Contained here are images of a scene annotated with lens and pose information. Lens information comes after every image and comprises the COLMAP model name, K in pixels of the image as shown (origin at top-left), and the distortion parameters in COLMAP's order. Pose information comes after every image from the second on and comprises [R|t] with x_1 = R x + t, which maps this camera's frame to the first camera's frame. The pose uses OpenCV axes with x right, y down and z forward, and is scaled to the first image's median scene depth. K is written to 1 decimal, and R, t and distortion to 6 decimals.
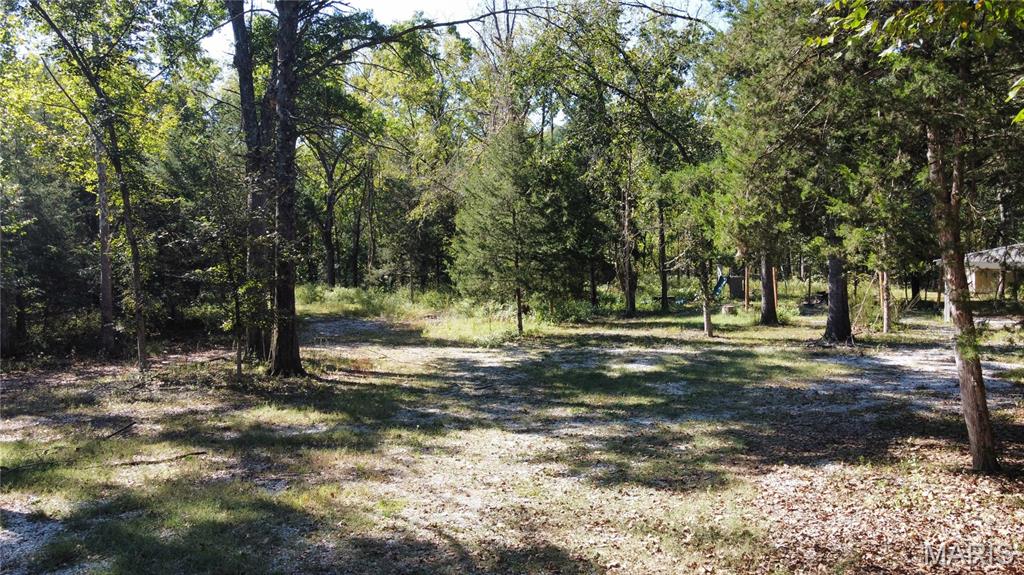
lens RADIAL K [[785.4, 0, 506.4], [0, 785.4, 285.1], [0, 0, 1]] dist [-0.004860, 0.035321]
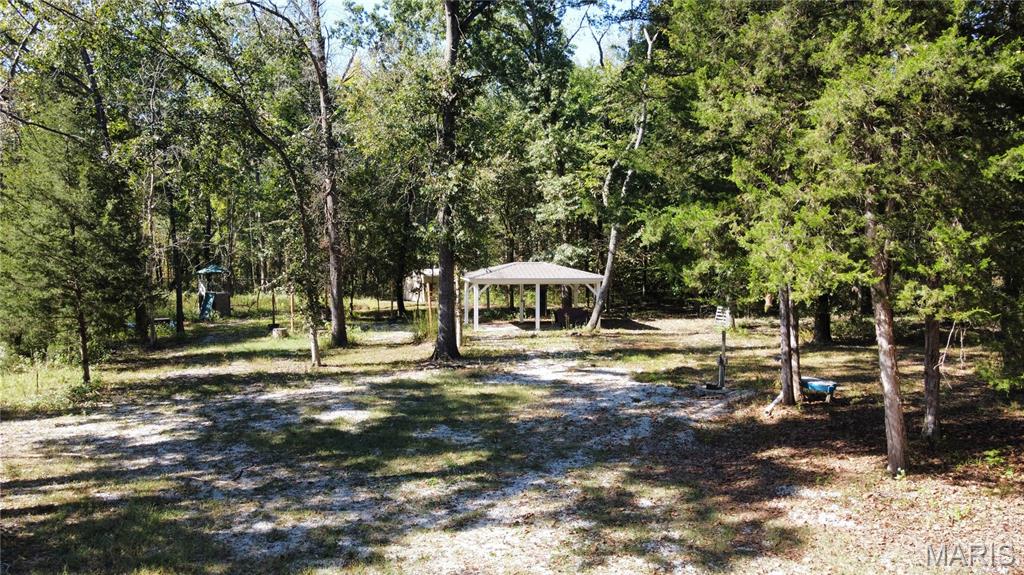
lens RADIAL K [[785.4, 0, 503.7], [0, 785.4, 287.0], [0, 0, 1]] dist [-0.004860, 0.035321]
pose [[0.692513, -0.027026, 0.720899, -0.381690], [0.028539, 0.999542, 0.010058, -0.045866], [-0.720840, 0.013608, 0.692967, 0.310734]]
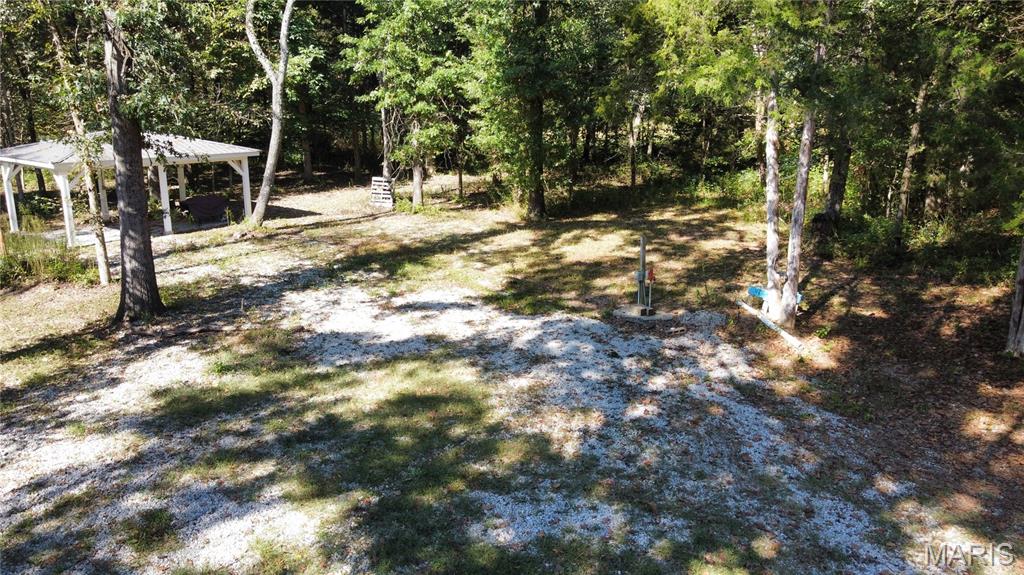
lens RADIAL K [[785.4, 0, 504.8], [0, 785.4, 284.5], [0, 0, 1]] dist [-0.004860, 0.035321]
pose [[0.036296, -0.234714, 0.971387, -0.218858], [0.041857, 0.971531, 0.233185, -0.118013], [-0.998464, 0.032196, 0.045087, 0.961588]]
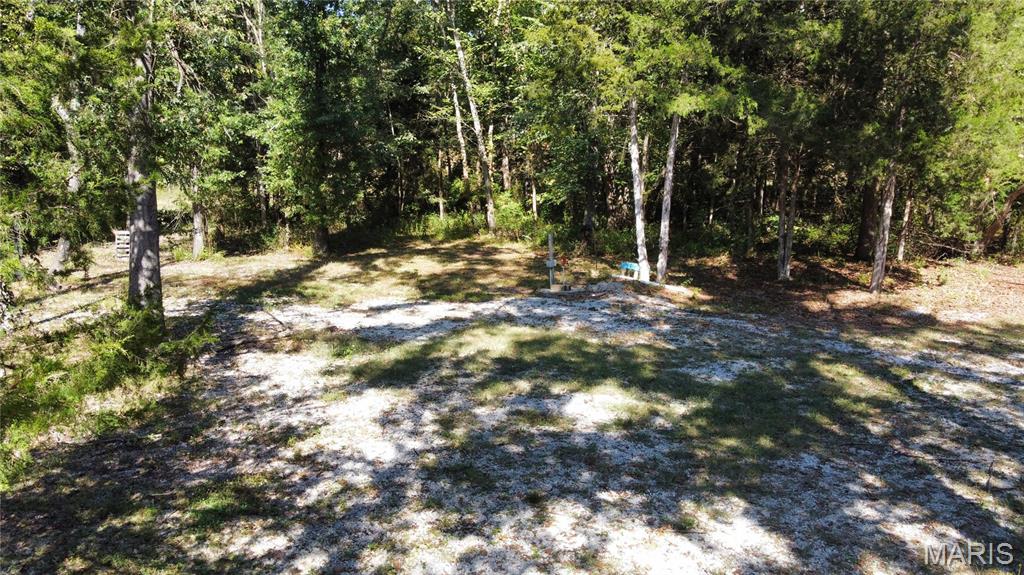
lens RADIAL K [[785.4, 0, 516.5], [0, 785.4, 283.0], [0, 0, 1]] dist [-0.004860, 0.035321]
pose [[-0.555892, -0.112608, 0.823592, -0.288954], [0.042208, 0.985680, 0.163259, -0.081499], [-0.830182, 0.125516, -0.543178, 1.506824]]
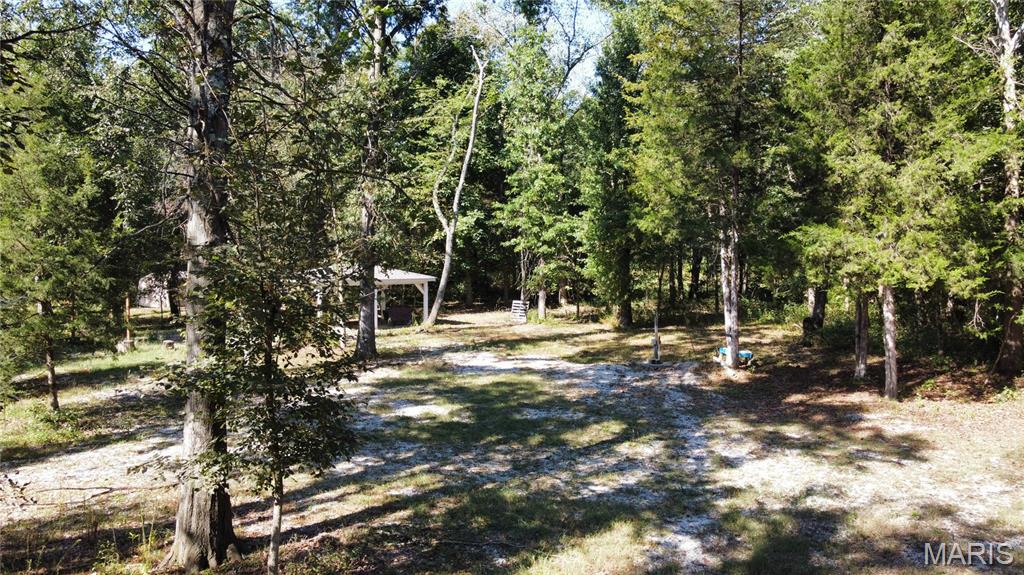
lens RADIAL K [[785.4, 0, 503.8], [0, 785.4, 286.1], [0, 0, 1]] dist [-0.004860, 0.035321]
pose [[0.246579, -0.037605, 0.968393, -0.791647], [0.041365, 0.998745, 0.028251, -0.071278], [-0.968239, 0.033091, 0.247825, 0.763799]]
